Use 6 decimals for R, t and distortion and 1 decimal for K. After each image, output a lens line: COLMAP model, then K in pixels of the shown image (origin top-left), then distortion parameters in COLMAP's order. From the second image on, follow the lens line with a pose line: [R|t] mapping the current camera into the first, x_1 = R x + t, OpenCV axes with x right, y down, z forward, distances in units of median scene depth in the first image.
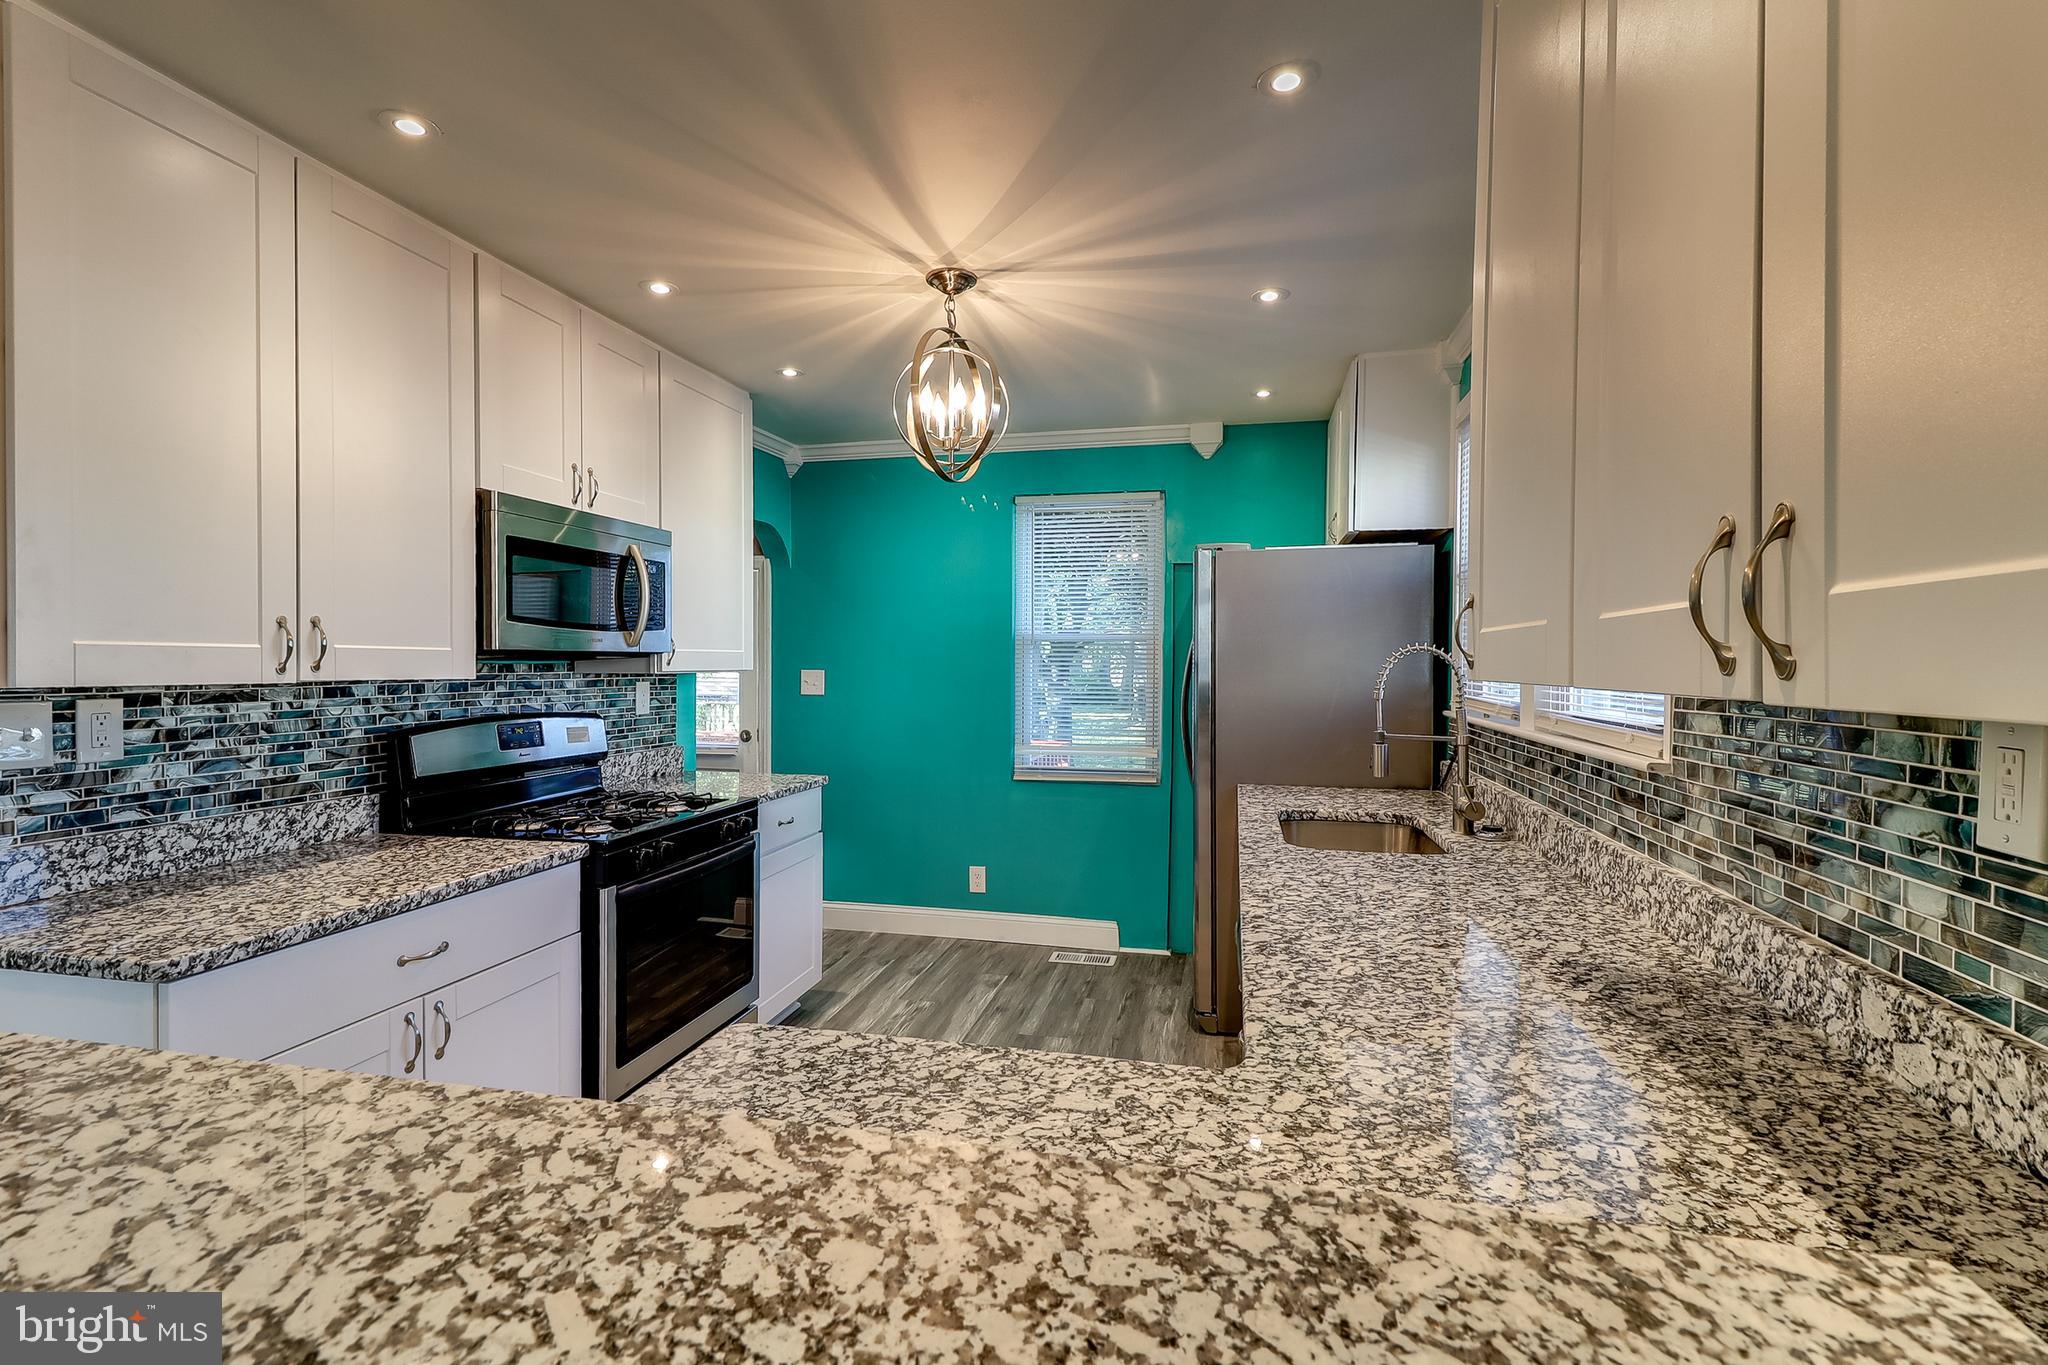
lens RADIAL K [[948.2, 0, 1027.9], [0, 948.2, 682.4], [0, 0, 1]] dist [0.018755, -0.008623]
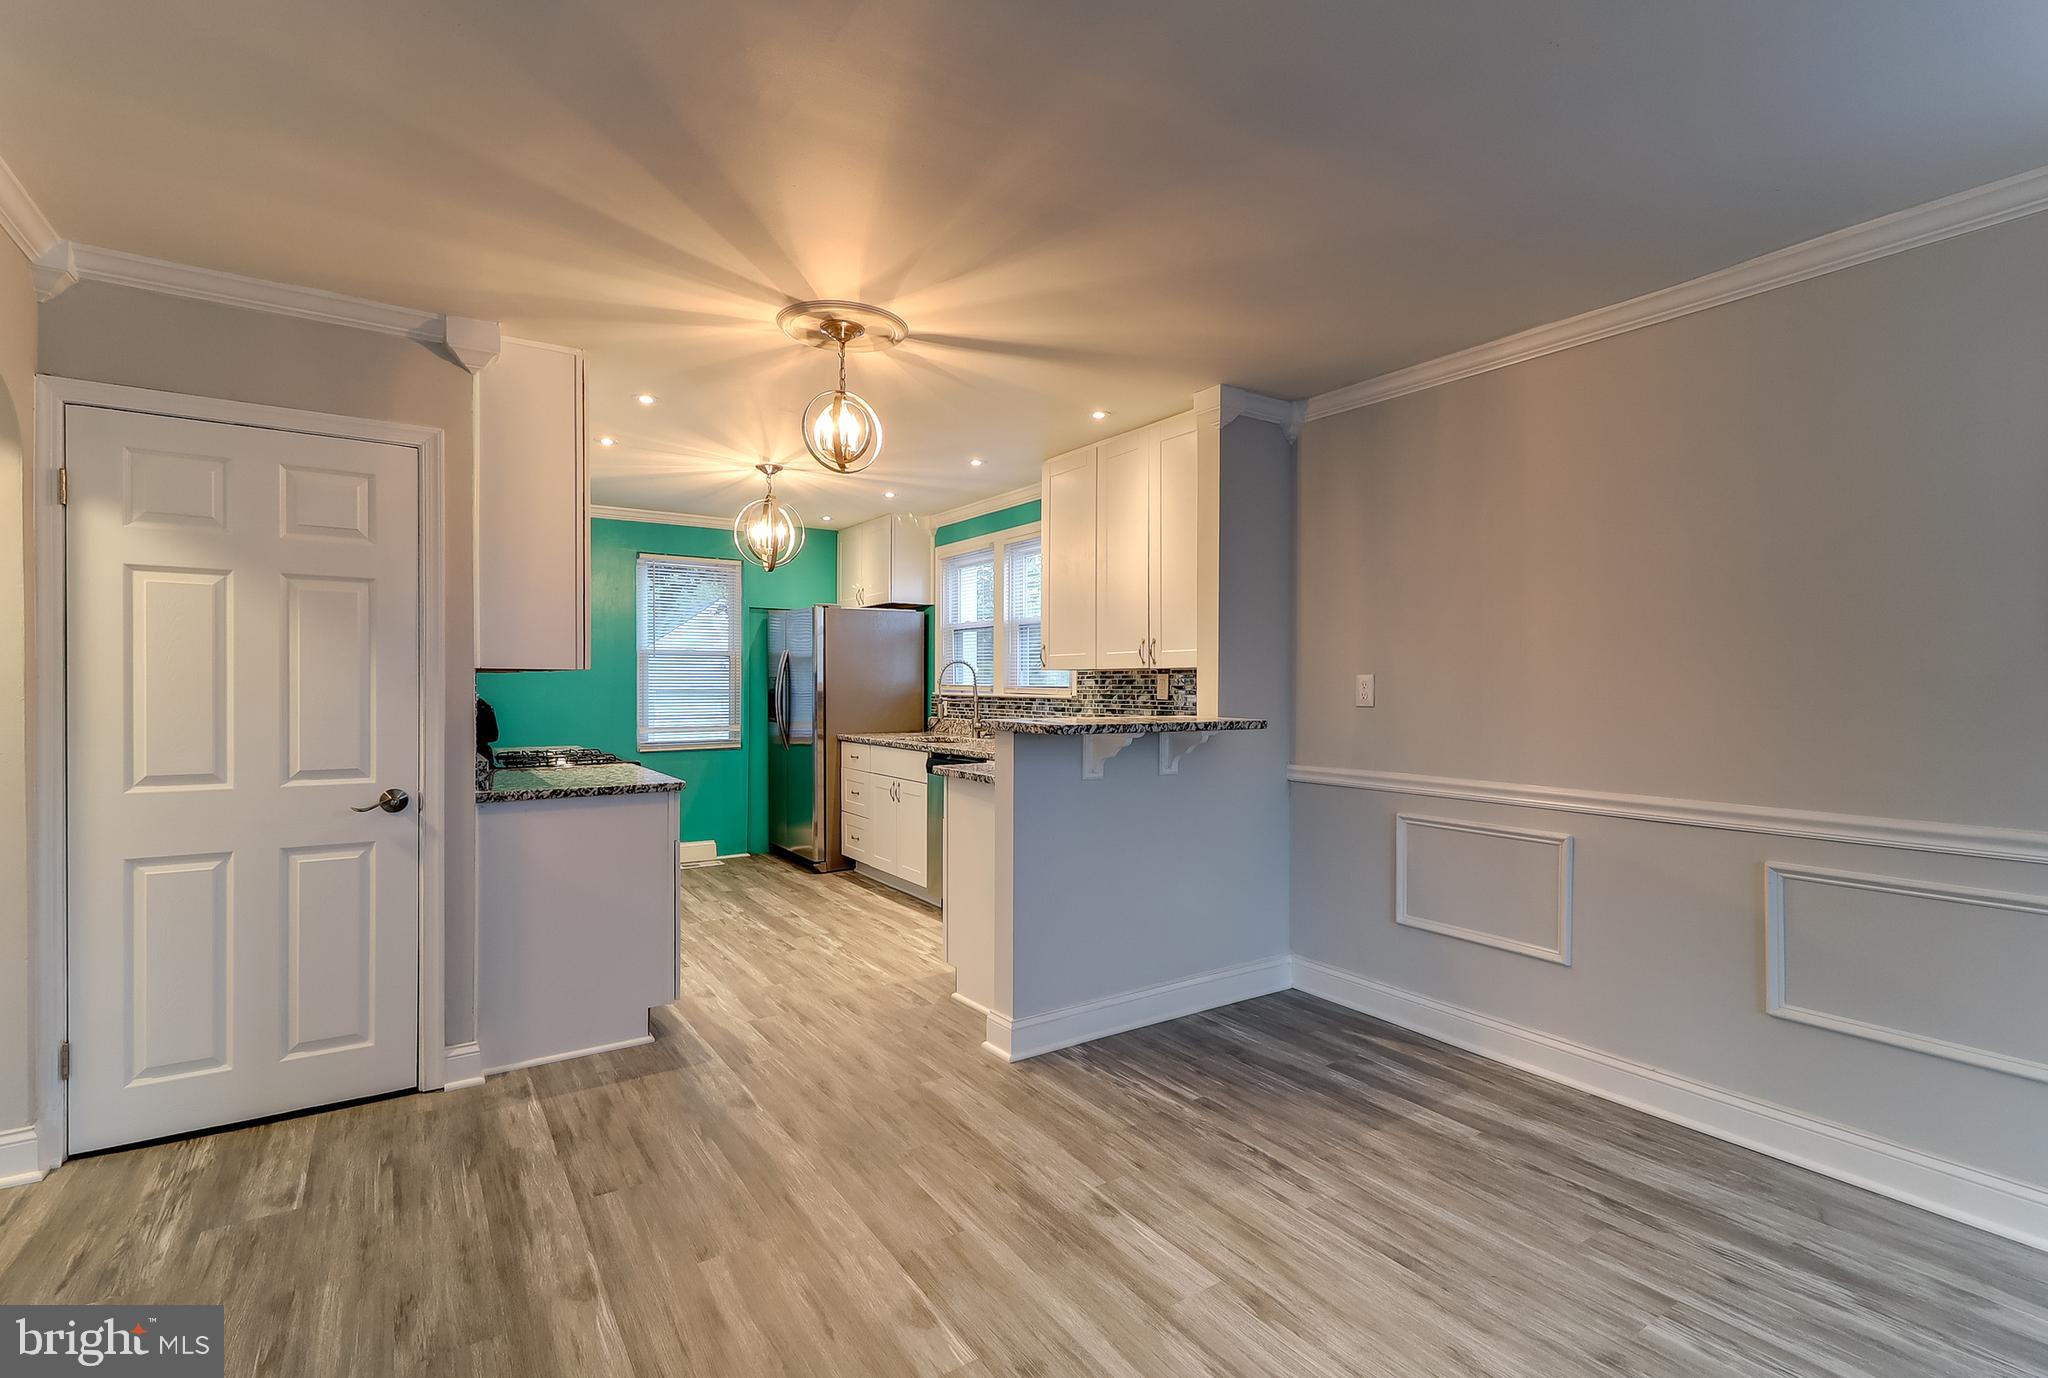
lens RADIAL K [[943.4, 0, 1033.5], [0, 943.4, 696.0], [0, 0, 1]] dist [0.019321, -0.008514]
pose [[0.682597, -0.015397, 0.730633, -1.334647], [0.019354, 0.999808, 0.002989, 0.051990], [-0.730539, 0.012101, 0.682764, -0.837468]]
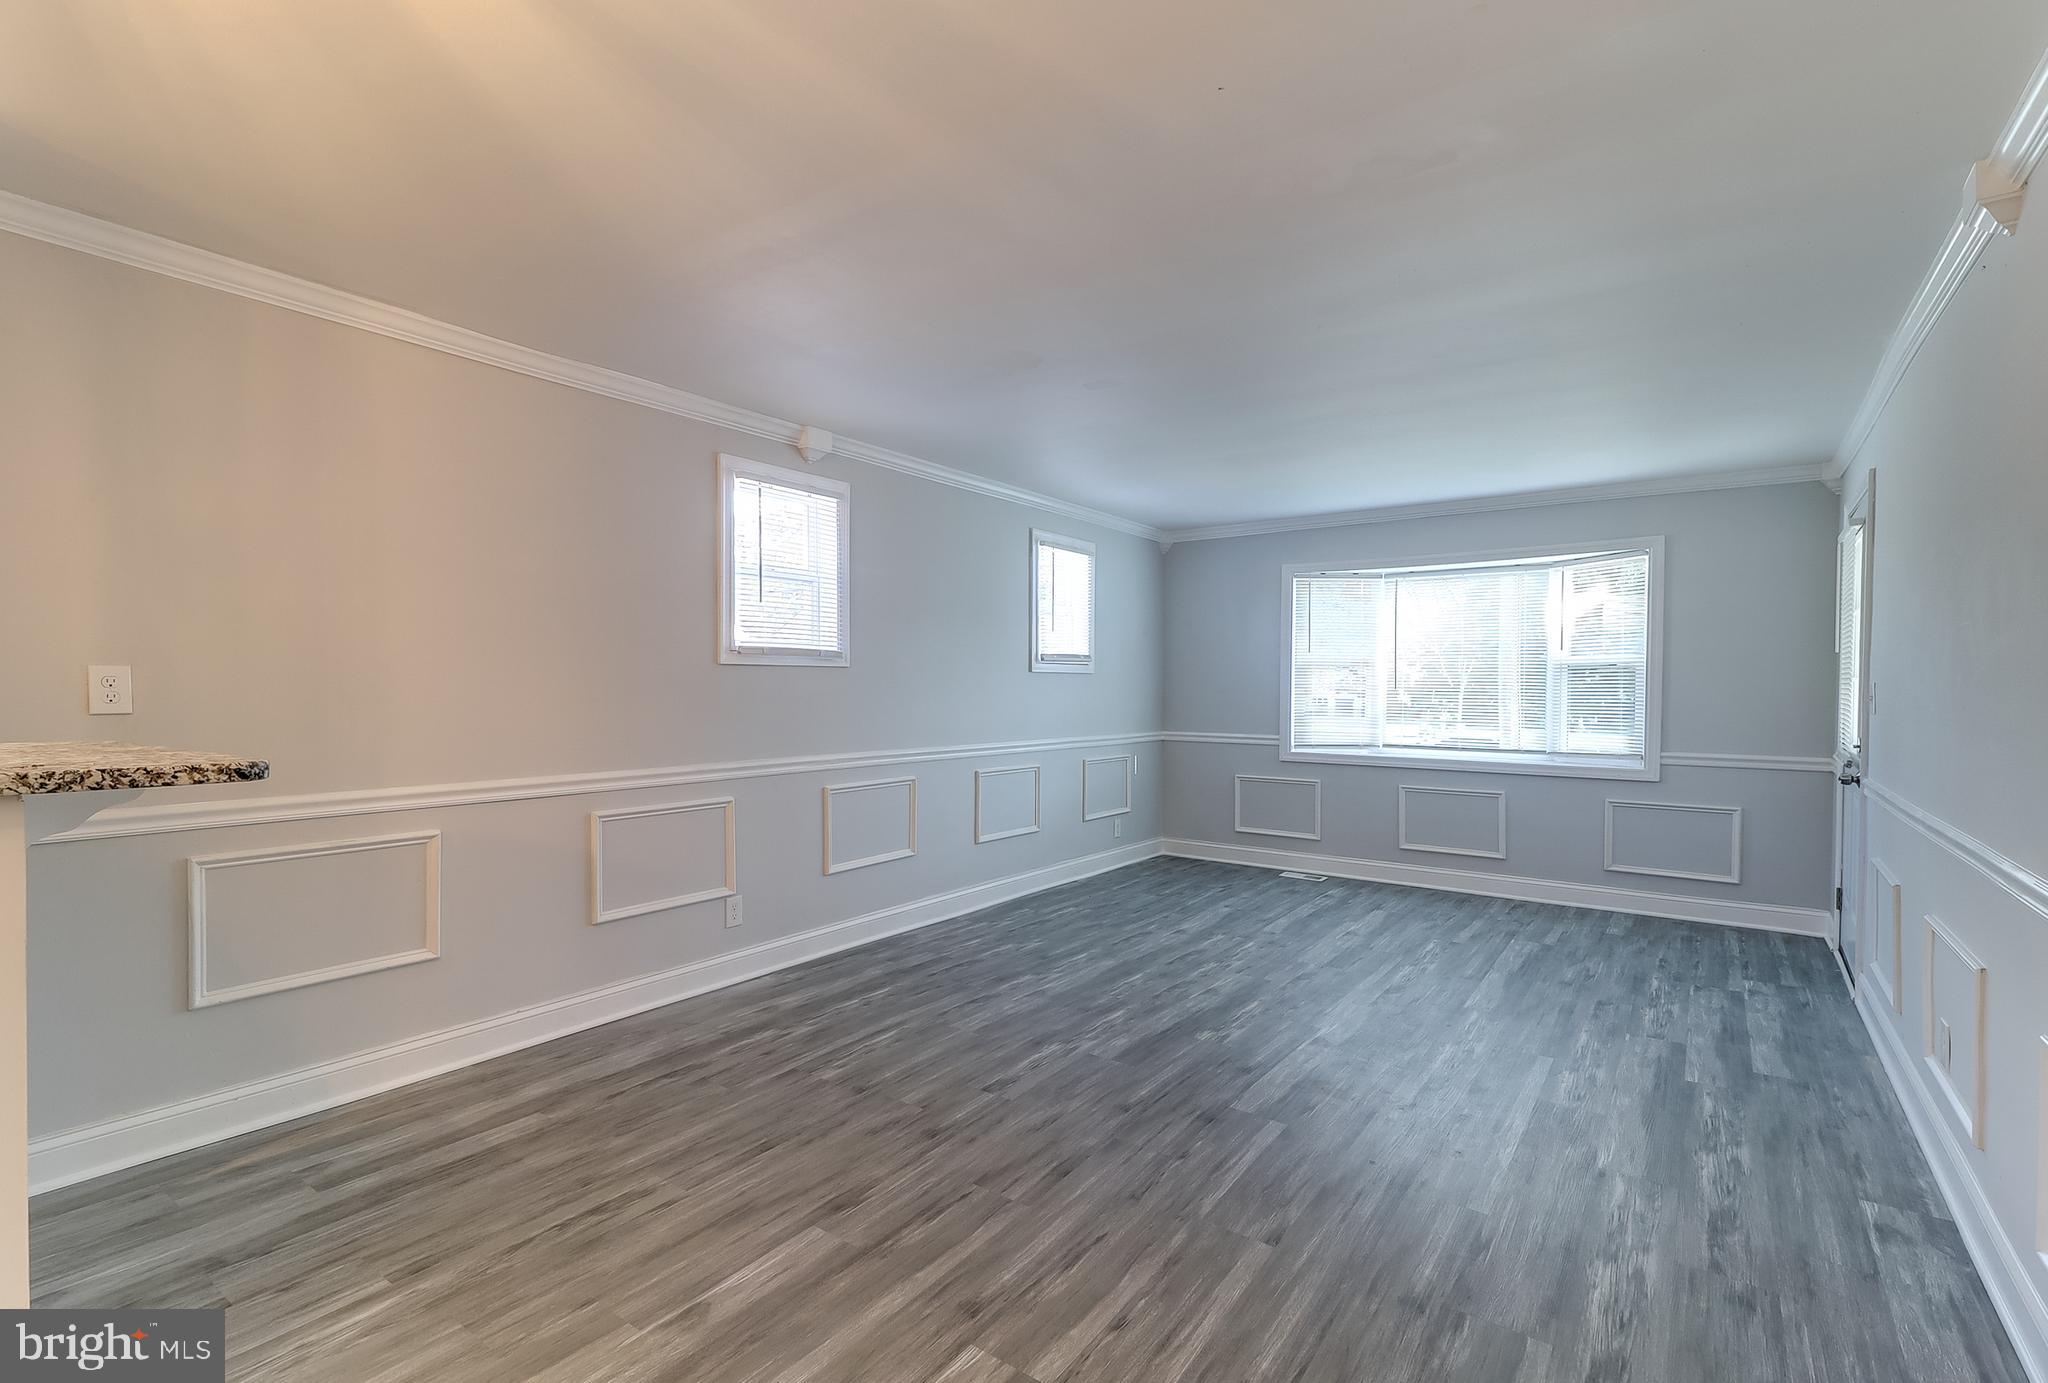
lens RADIAL K [[943.4, 0, 1017.2], [0, 943.4, 698.5], [0, 0, 1]] dist [0.019321, -0.008514]
pose [[-0.920918, -0.019481, 0.389270, -1.131997], [-0.003628, 0.999135, 0.041418, 0.016774], [-0.389741, 0.036731, -0.920192, 0.504473]]
